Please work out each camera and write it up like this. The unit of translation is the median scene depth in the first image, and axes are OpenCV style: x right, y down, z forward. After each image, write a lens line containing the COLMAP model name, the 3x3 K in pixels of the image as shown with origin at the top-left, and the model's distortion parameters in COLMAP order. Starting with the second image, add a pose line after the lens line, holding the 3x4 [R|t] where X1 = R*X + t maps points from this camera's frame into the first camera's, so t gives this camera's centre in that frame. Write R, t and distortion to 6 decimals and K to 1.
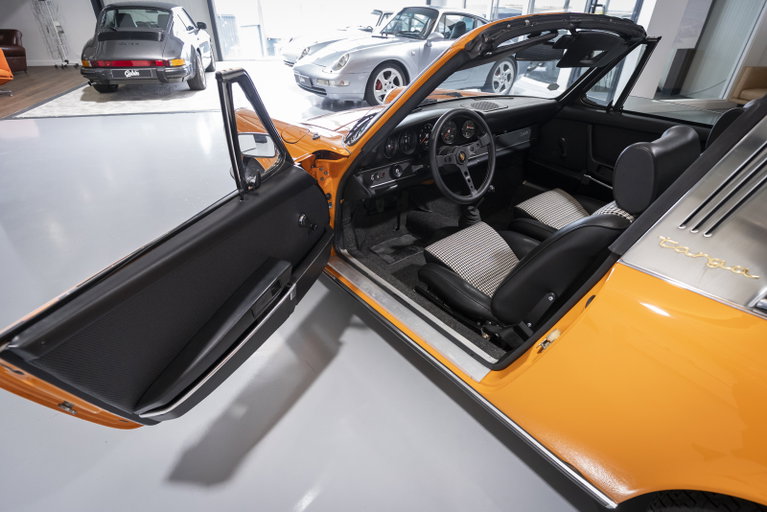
lens RADIAL K [[393.0, 0, 379.4], [0, 393.0, 256.5], [0, 0, 1]] dist [-0.001018, 0.000037]
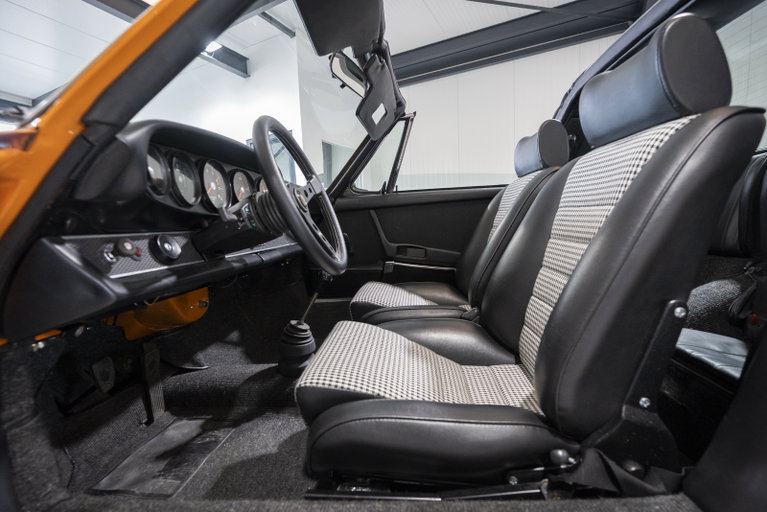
lens RADIAL K [[366.1, 0, 383.5], [0, 366.1, 256.0], [0, 0, 1]] dist [-0.001560, -0.000253]
pose [[0.676145, -0.100905, 0.729826, -0.075122], [0.433517, 0.855437, -0.283358, 0.009131], [-0.595728, 0.507983, 0.622143, 0.501937]]
